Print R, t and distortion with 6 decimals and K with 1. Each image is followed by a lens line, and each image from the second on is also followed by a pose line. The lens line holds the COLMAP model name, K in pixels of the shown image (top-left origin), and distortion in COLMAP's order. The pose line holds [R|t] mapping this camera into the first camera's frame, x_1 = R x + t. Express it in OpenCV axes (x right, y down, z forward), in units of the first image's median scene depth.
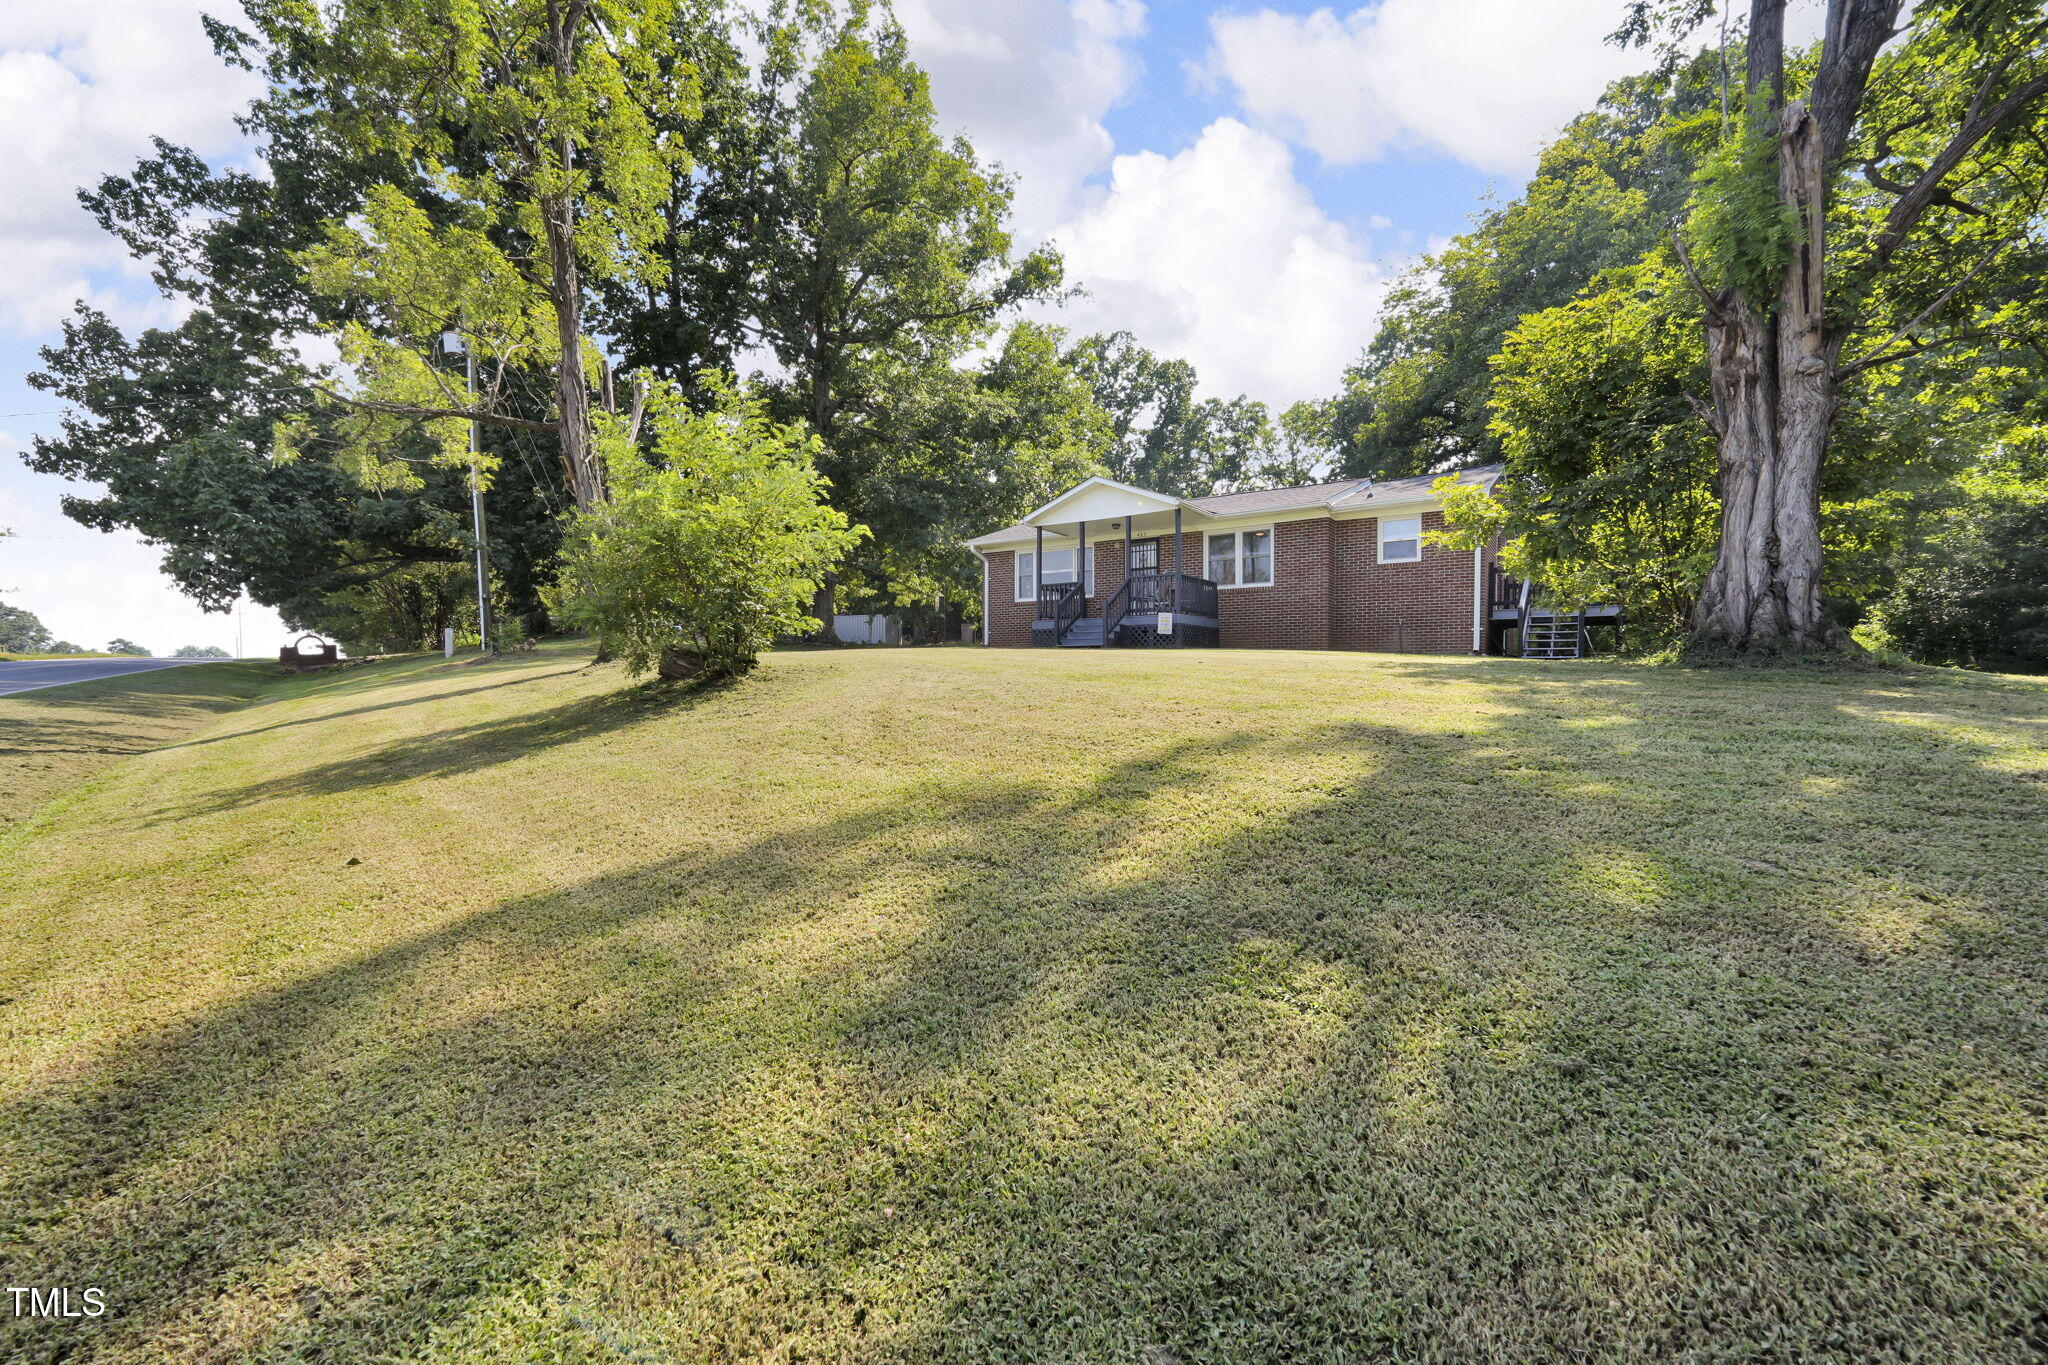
lens RADIAL K [[835.4, 0, 1029.3], [0, 835.4, 694.0], [0, 0, 1]] dist [-0.014466, -0.000467]
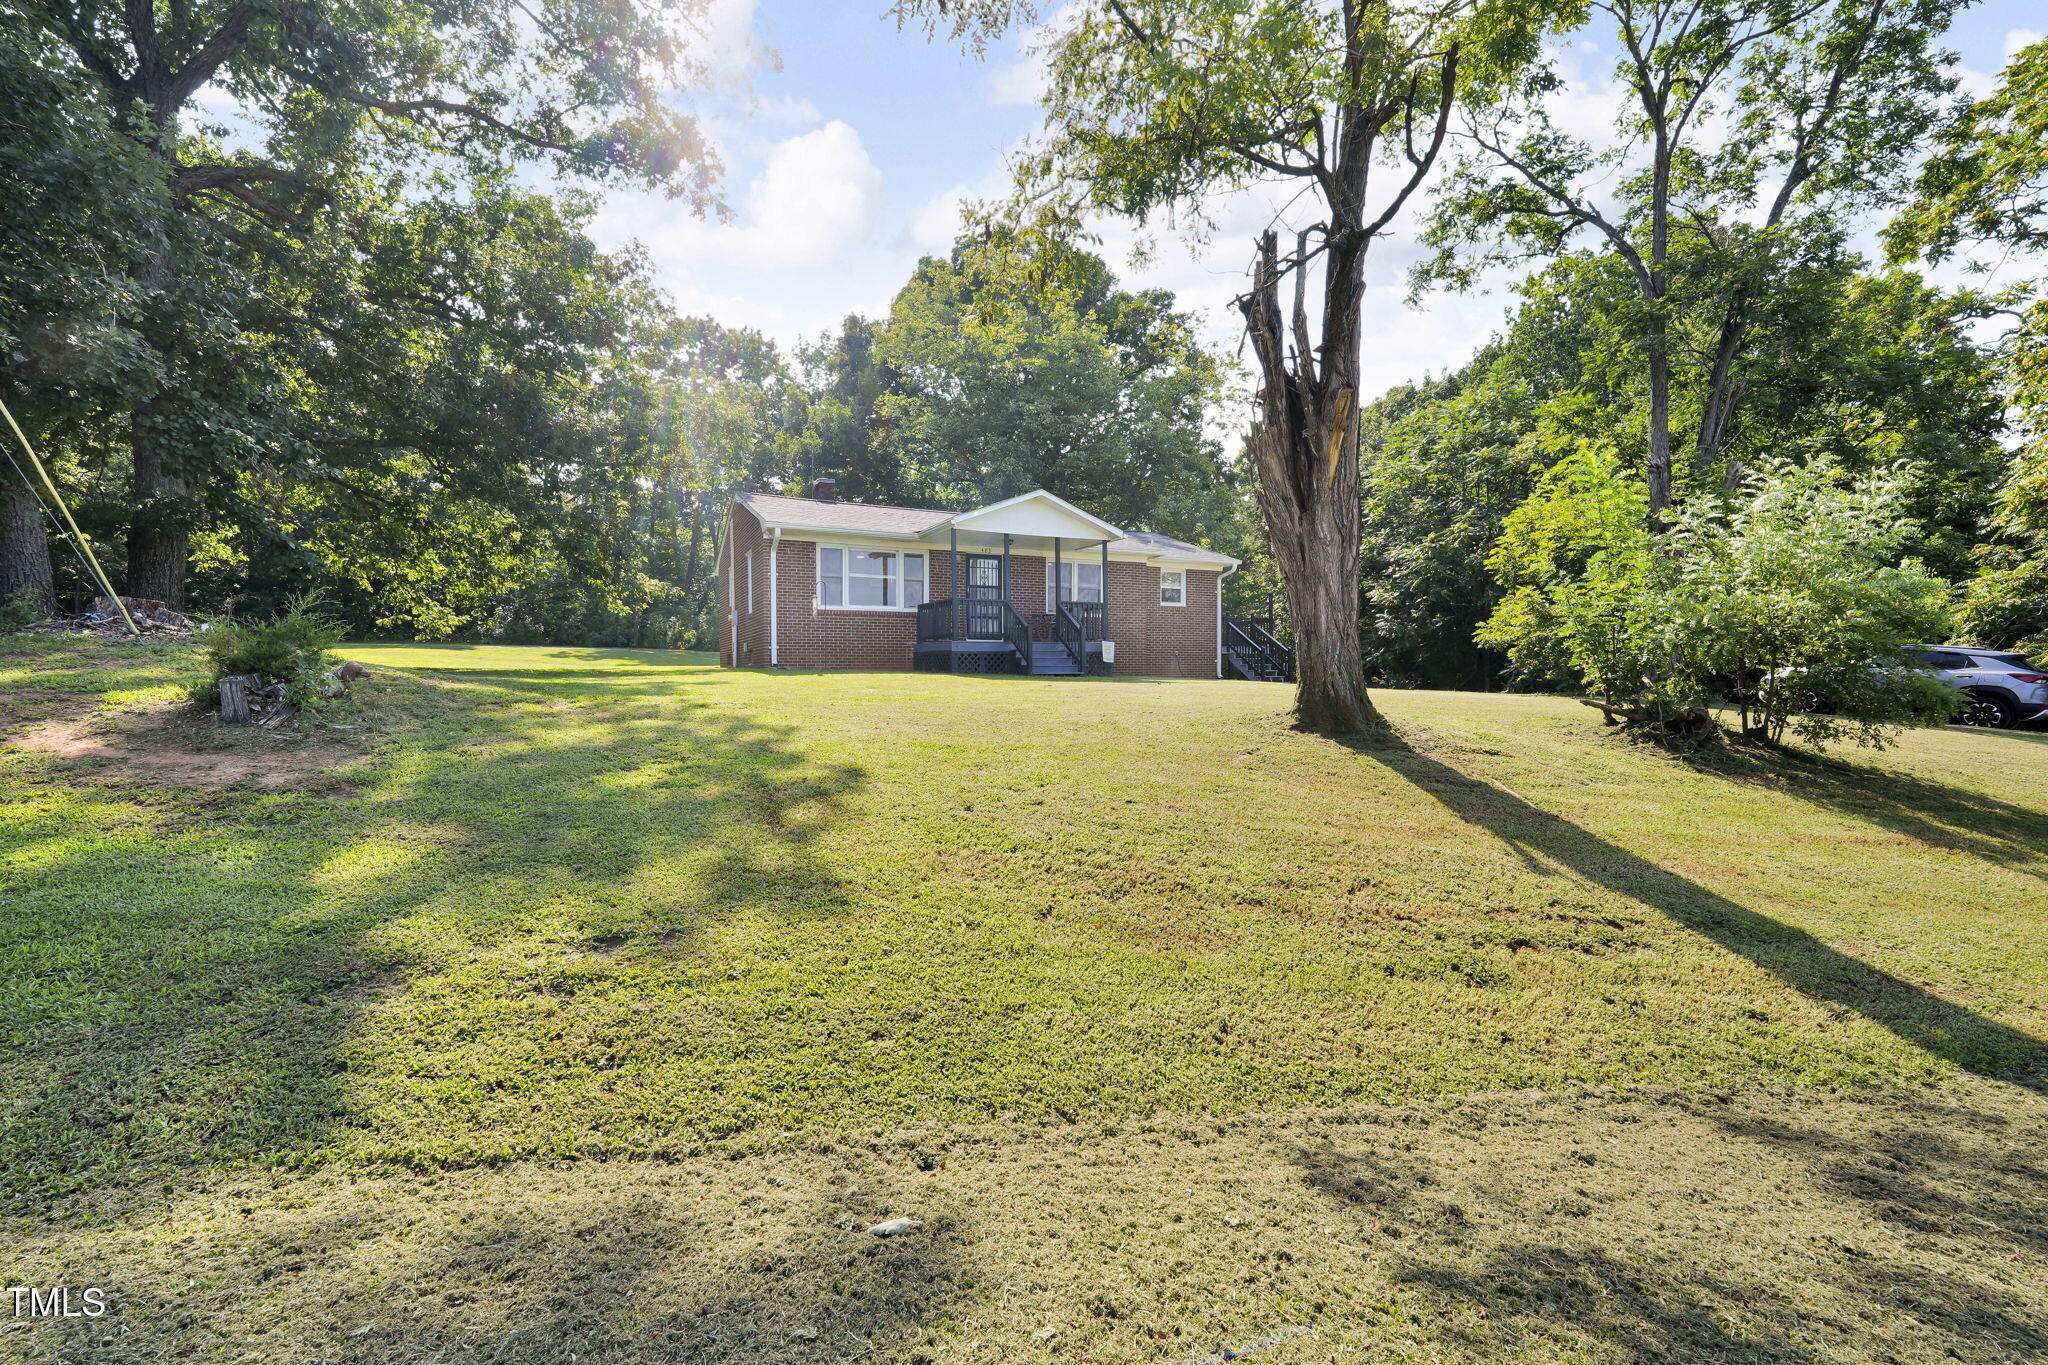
lens RADIAL K [[835.4, 0, 1029.3], [0, 835.4, 694.0], [0, 0, 1]] dist [-0.014466, -0.000467]
pose [[0.491859, -0.013726, 0.870567, -0.641053], [0.023549, 0.999720, 0.002457, -0.033695], [-0.870357, 0.019292, 0.492044, 0.510936]]
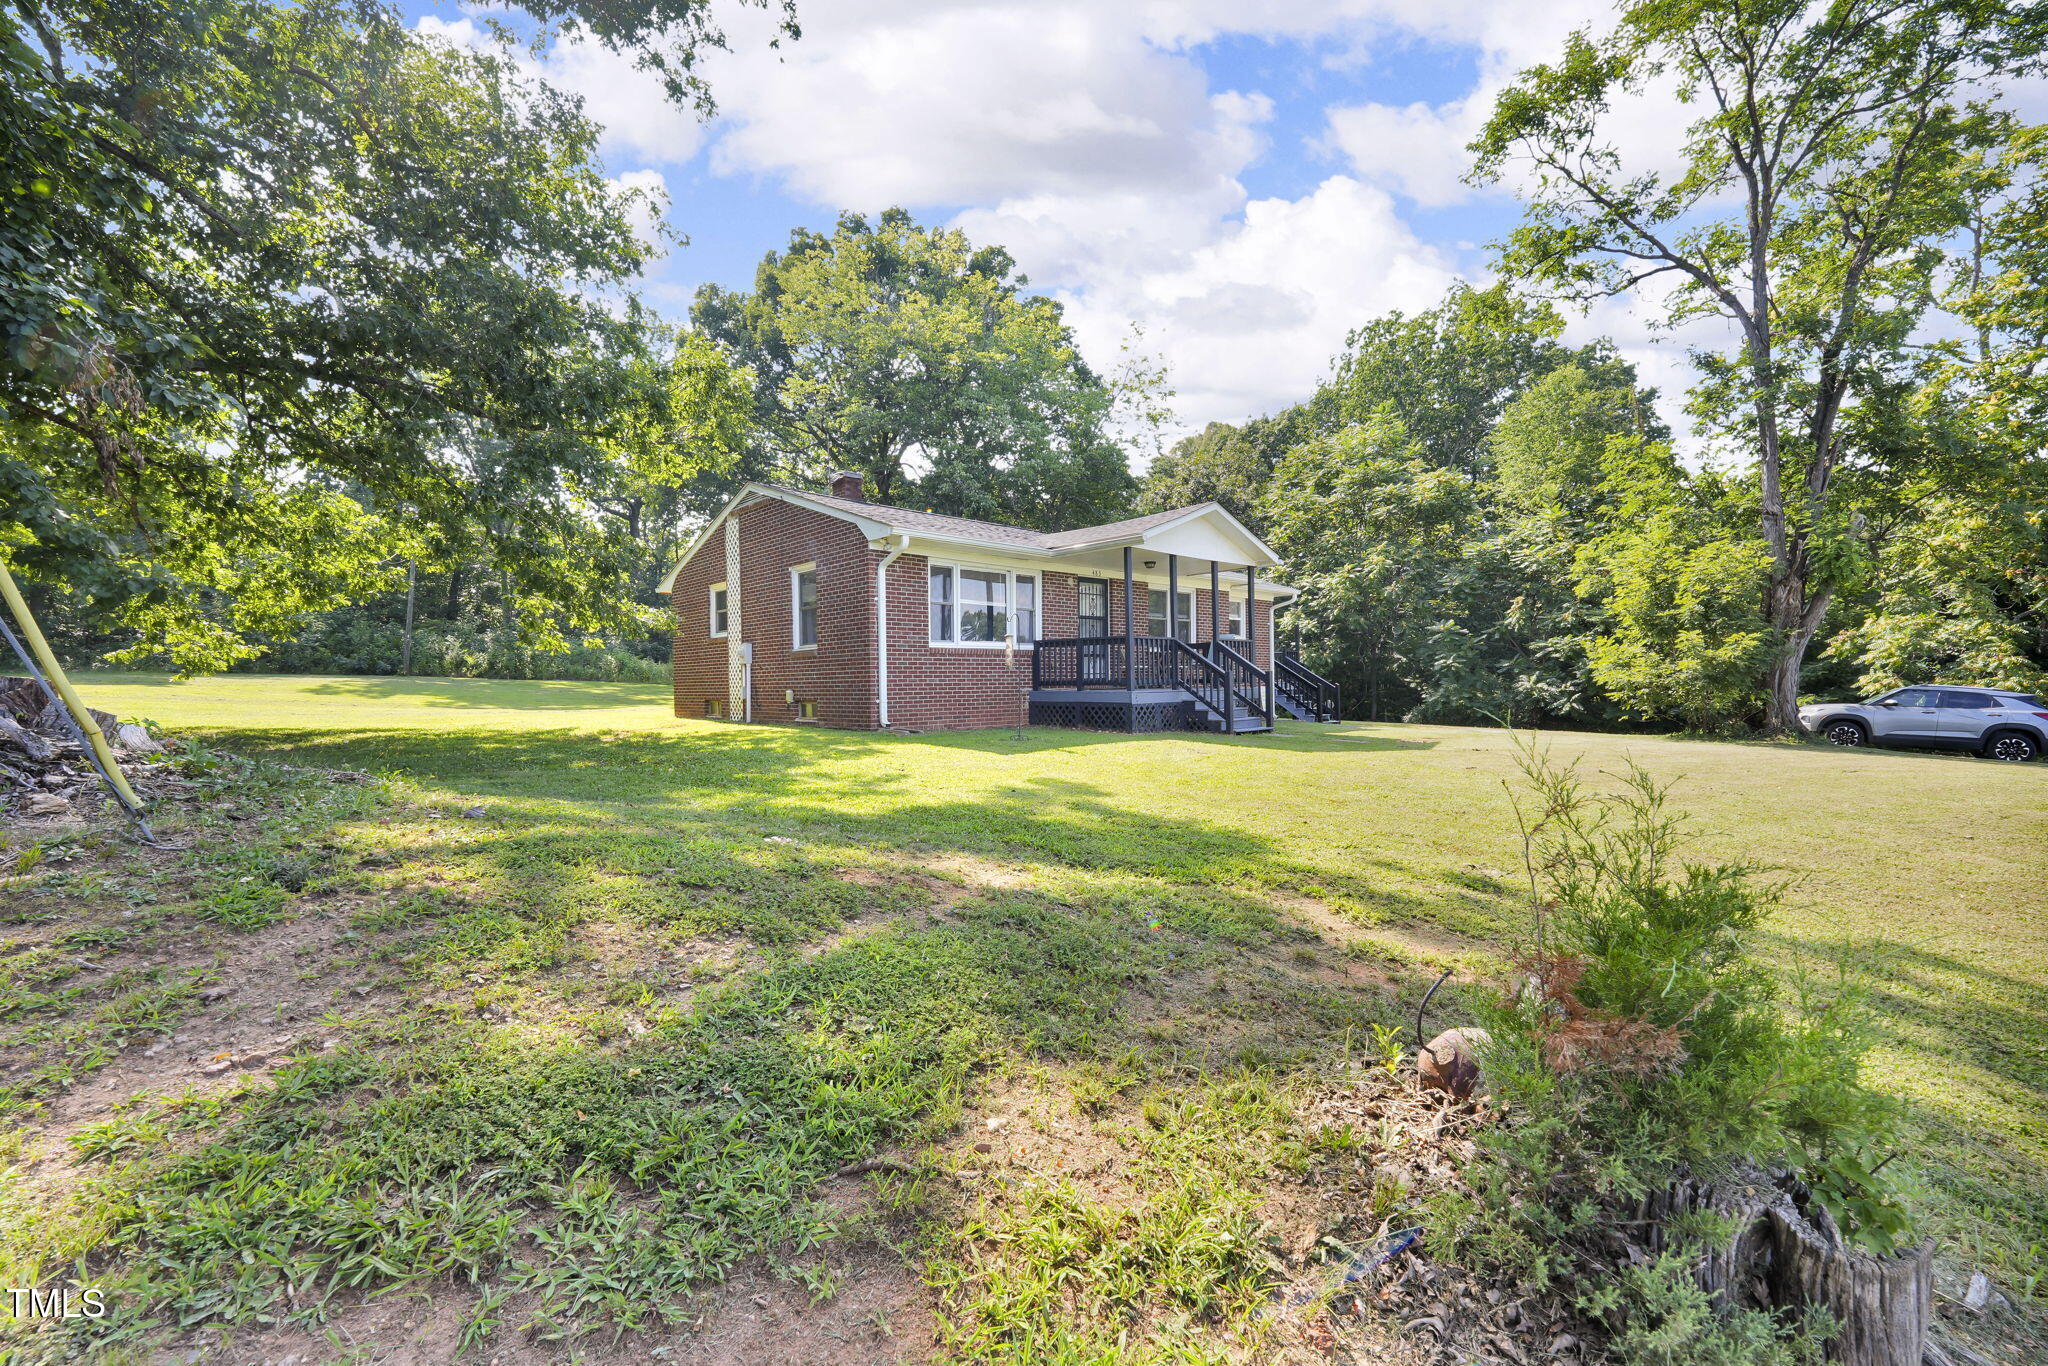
lens RADIAL K [[827.9, 0, 1024.0], [0, 827.9, 683.0], [0, 0, 1]] dist [0.002757, 0.000222]
pose [[0.219654, 0.010182, 0.975525, -0.599559], [0.037120, 0.999134, -0.018787, -0.080581], [-0.974871, 0.040338, 0.219086, 0.901730]]
